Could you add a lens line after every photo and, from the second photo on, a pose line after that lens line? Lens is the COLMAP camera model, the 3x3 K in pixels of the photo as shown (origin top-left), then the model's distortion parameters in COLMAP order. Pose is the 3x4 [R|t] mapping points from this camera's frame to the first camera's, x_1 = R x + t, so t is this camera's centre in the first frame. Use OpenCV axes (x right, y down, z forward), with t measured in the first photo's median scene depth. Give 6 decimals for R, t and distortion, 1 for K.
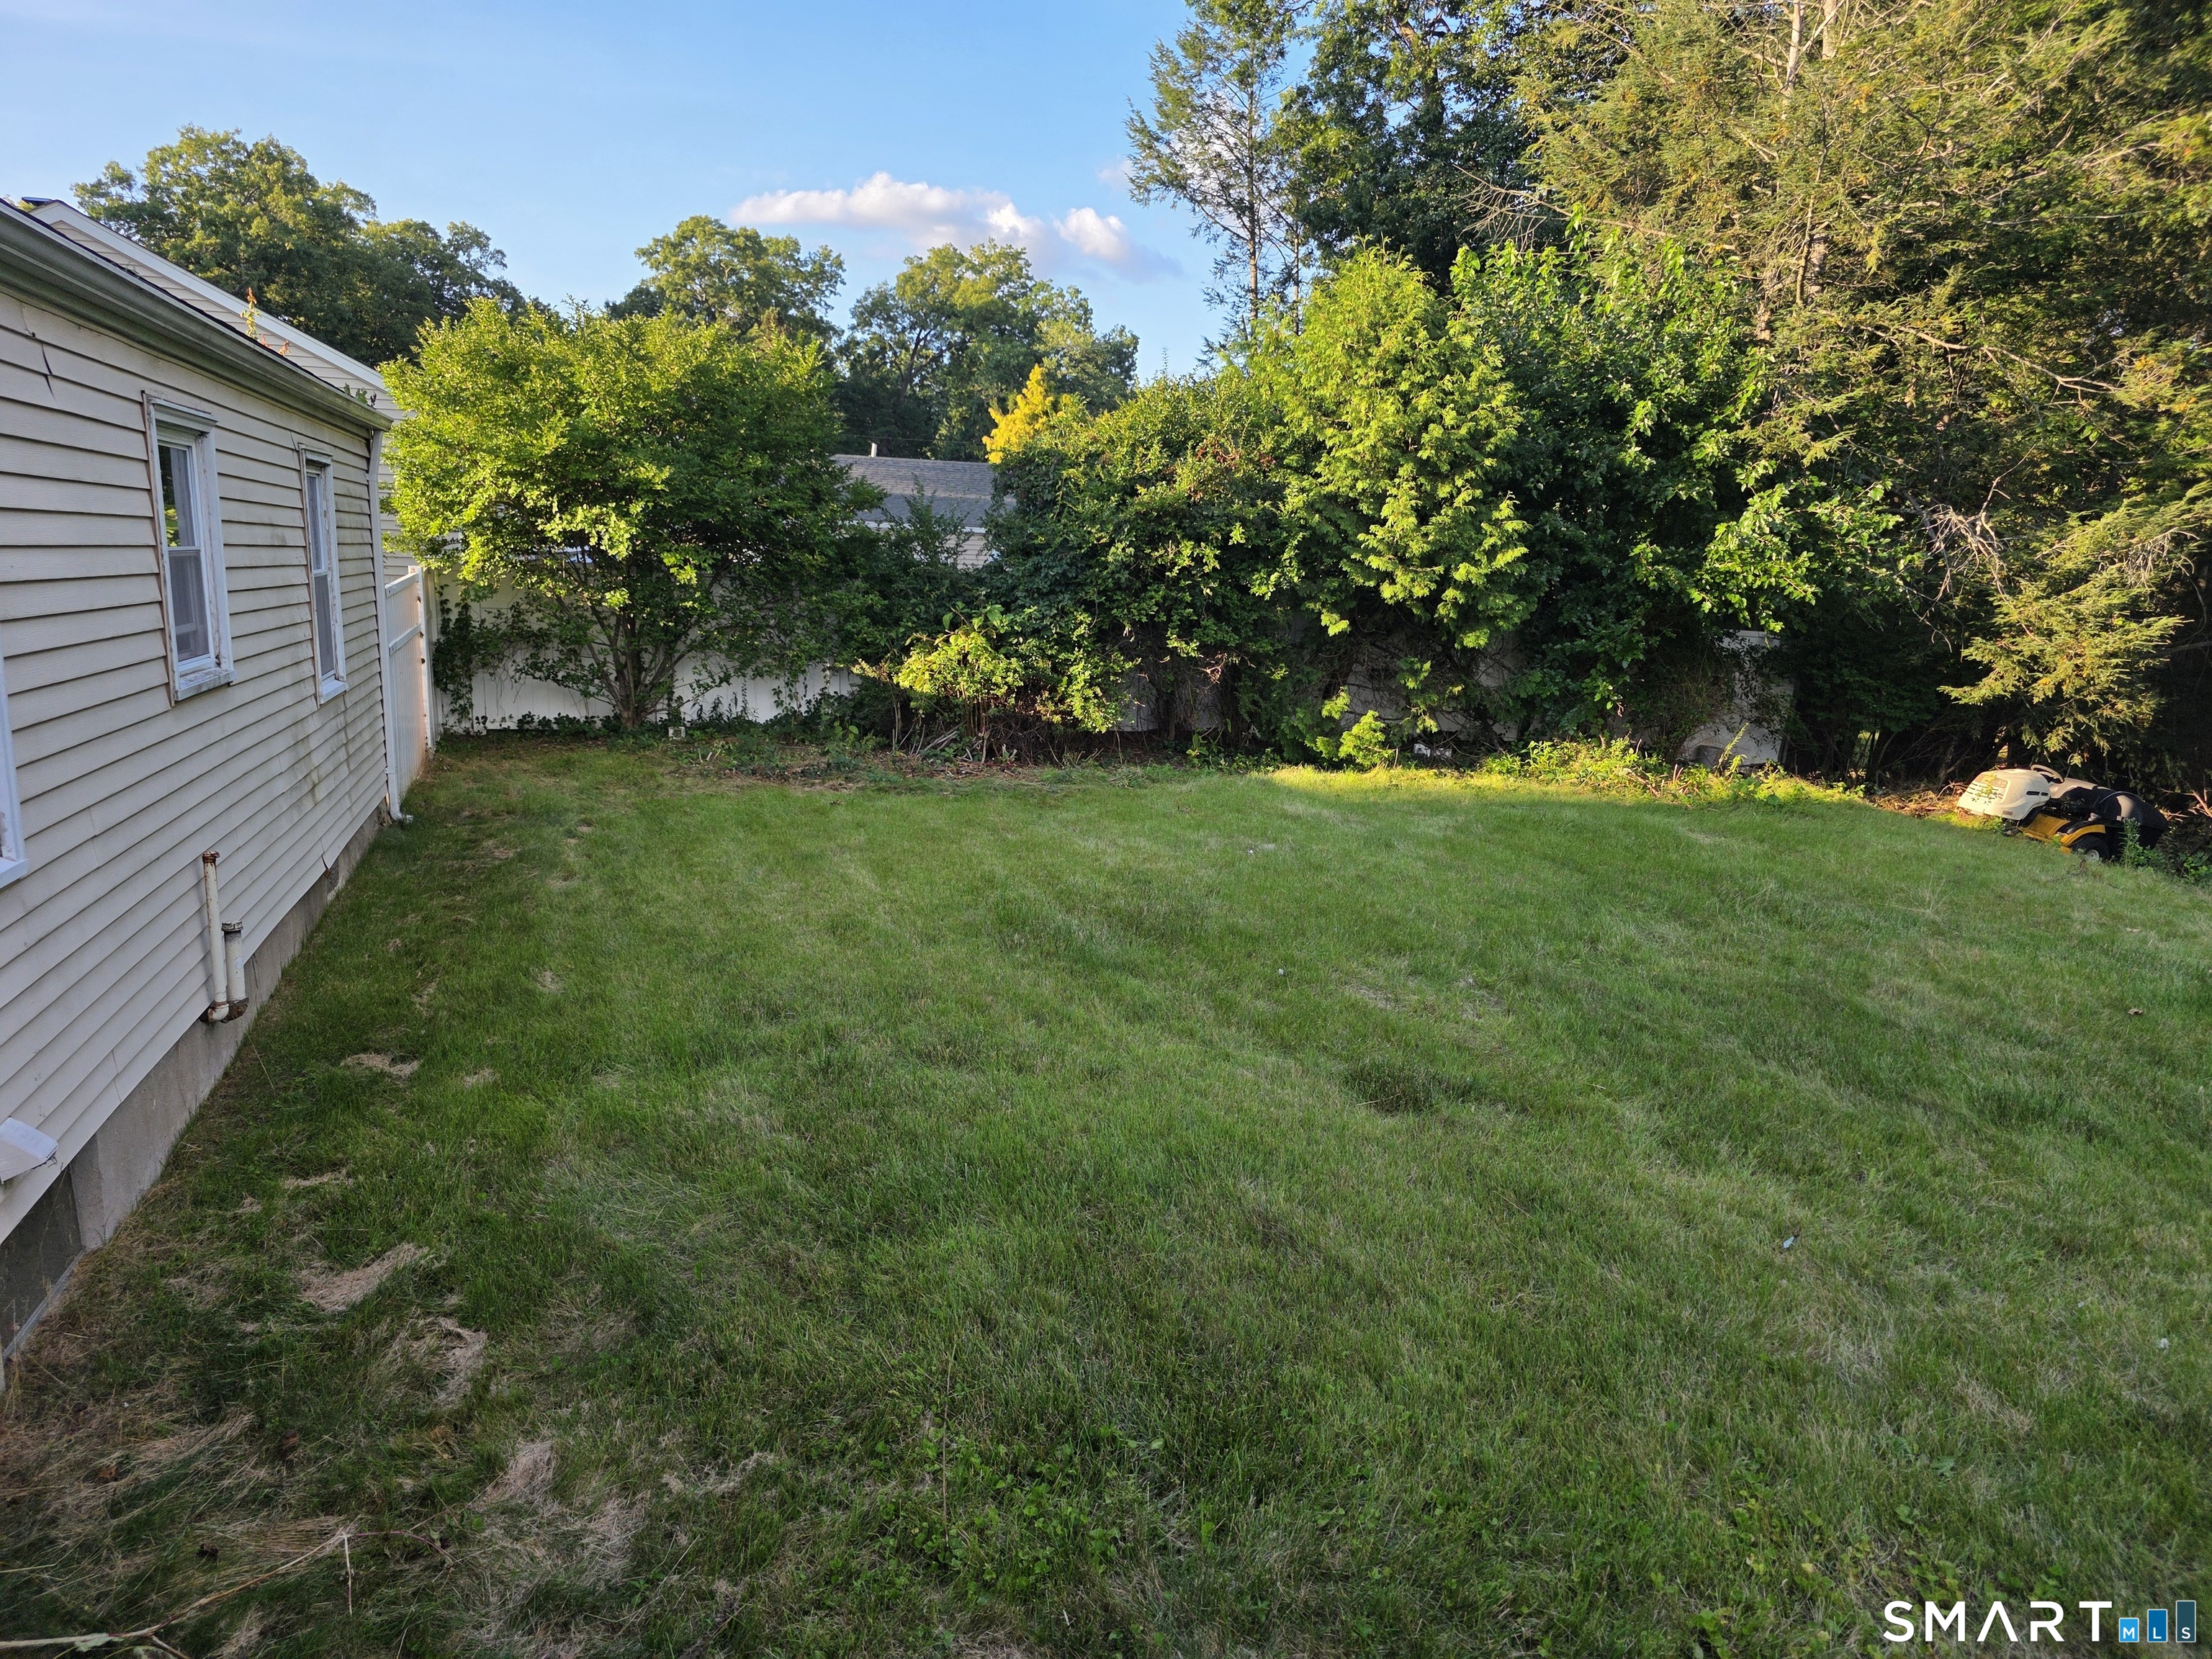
lens RADIAL K [[1479.1, 0, 1089.6], [0, 1479.1, 848.5], [0, 0, 1]] dist [0.056398, -0.049988]
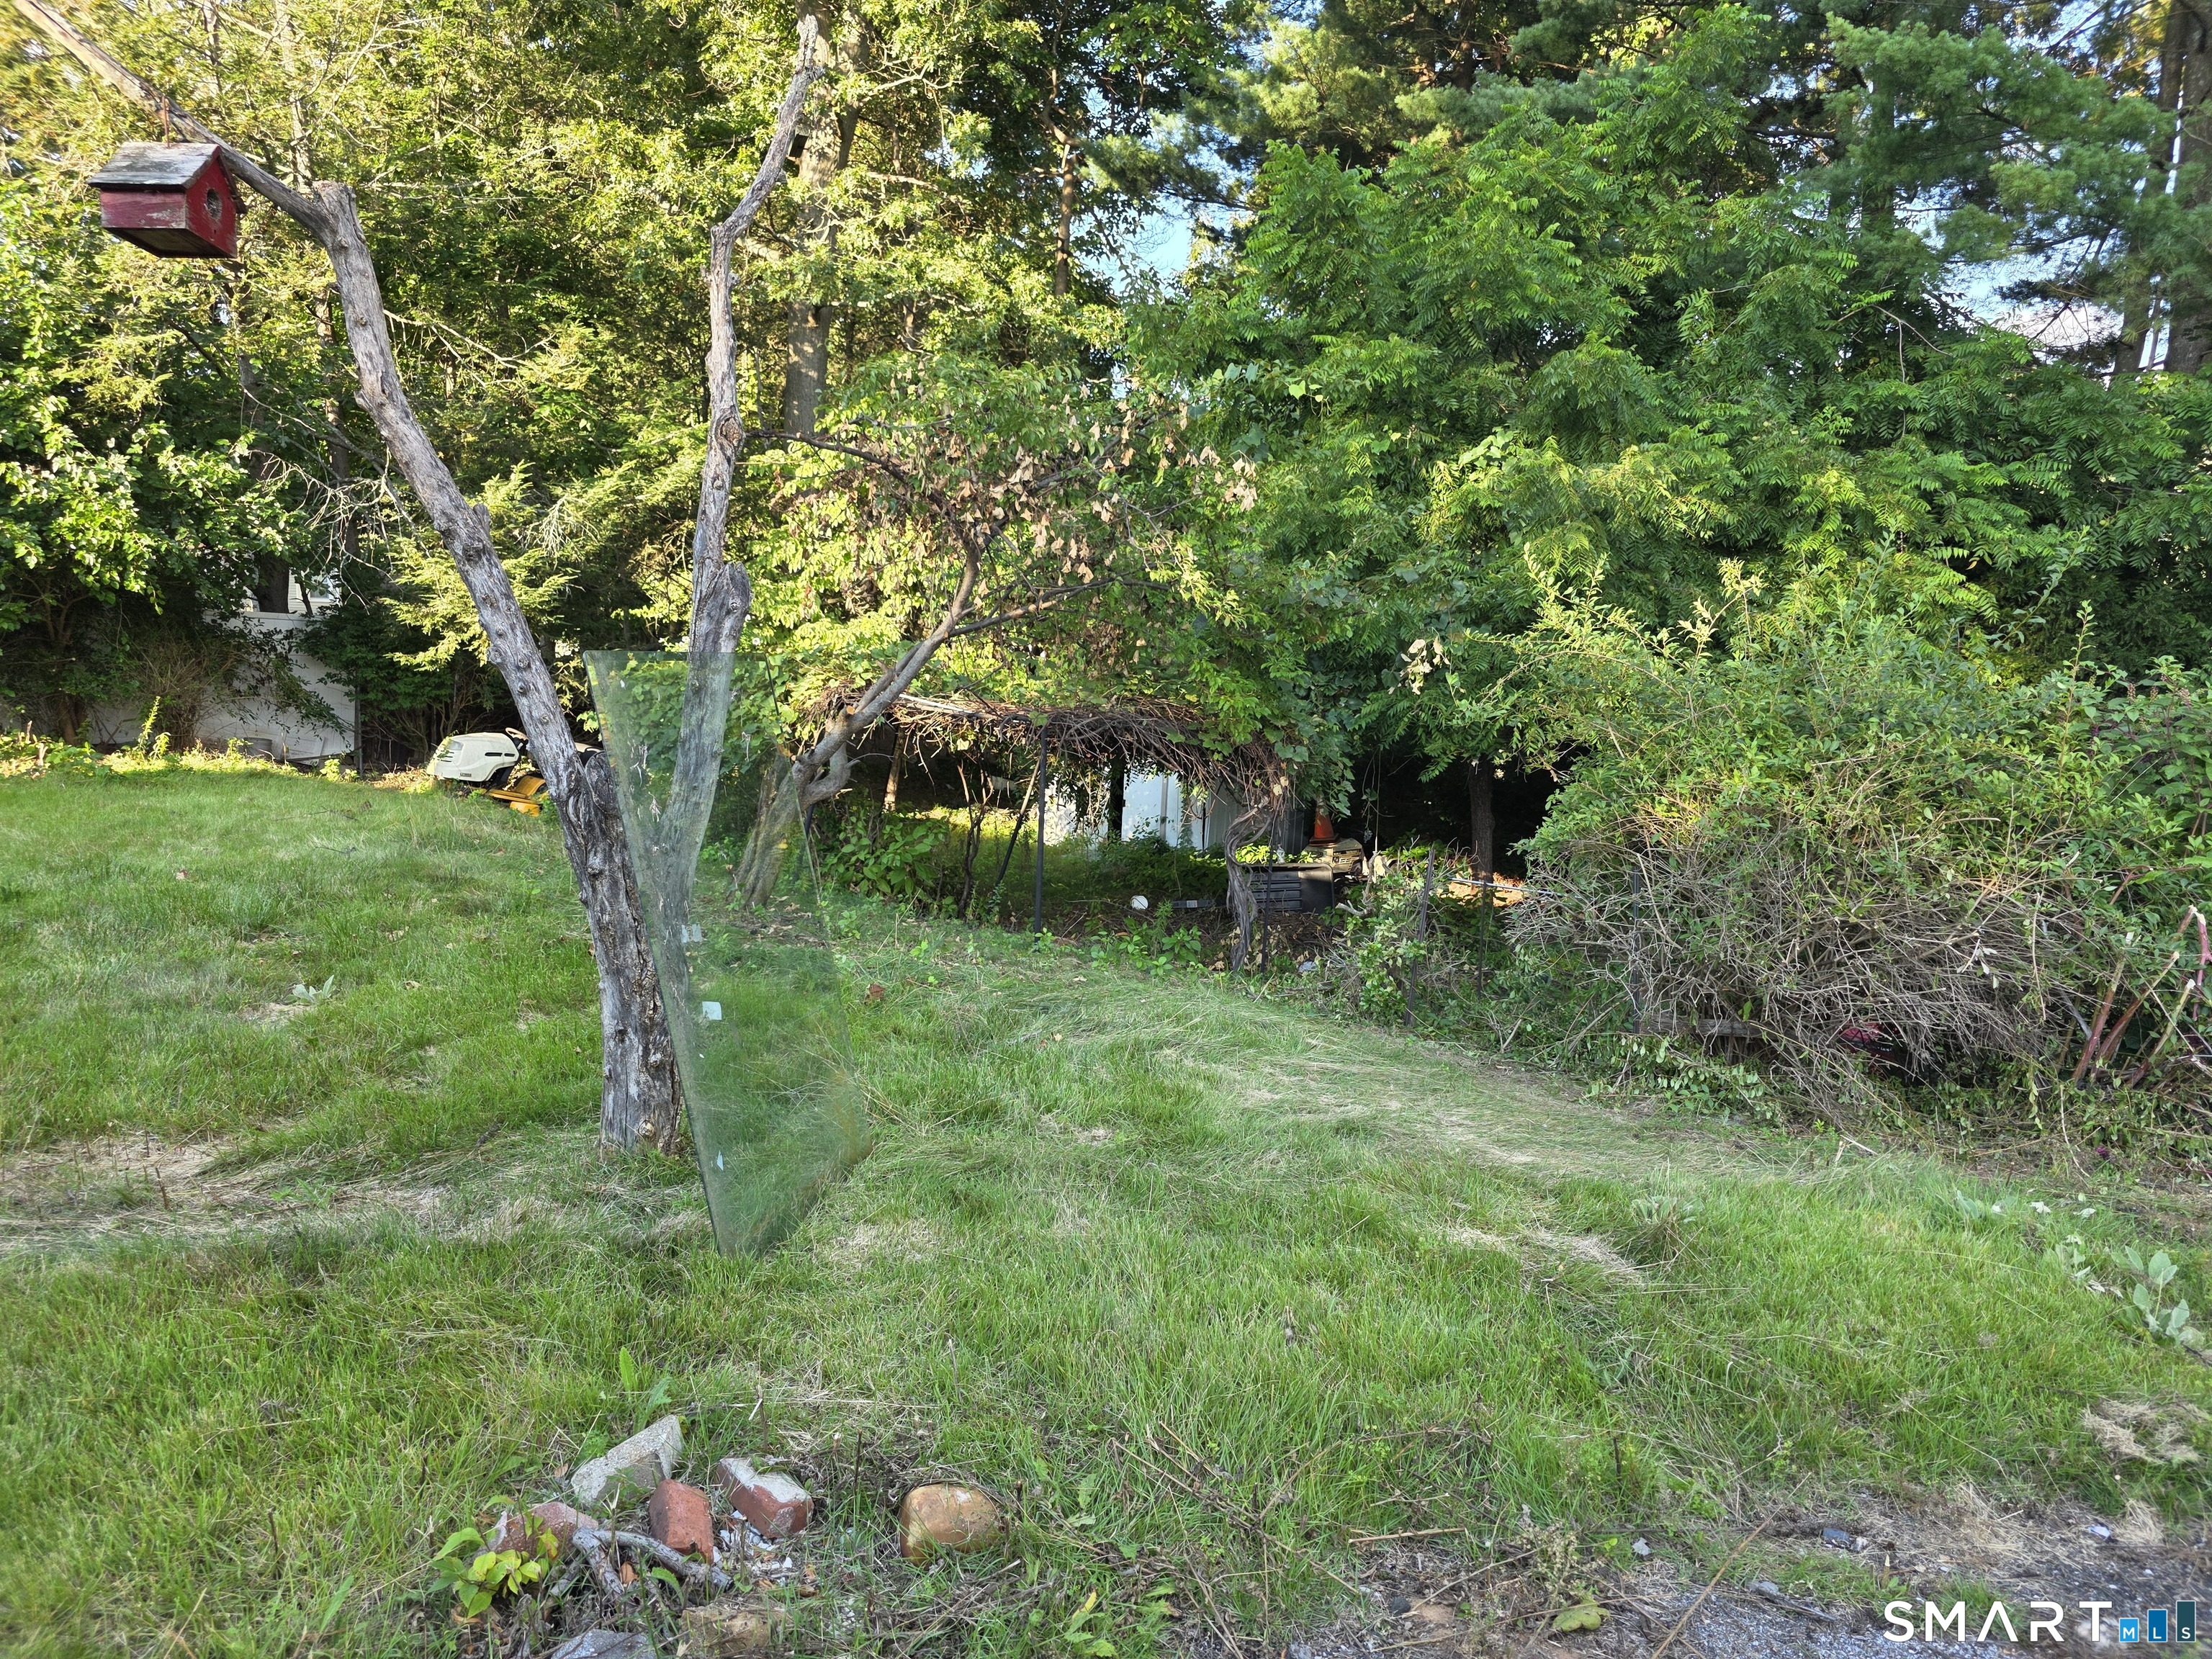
lens RADIAL K [[1479.1, 0, 1128.1], [0, 1479.1, 848.5], [0, 0, 1]] dist [0.056398, -0.049988]
pose [[0.835305, -0.094621, 0.541583, 0.466303], [0.118101, 0.992964, -0.008668, 0.091358], [-0.536952, 0.071202, 0.840602, -0.082373]]
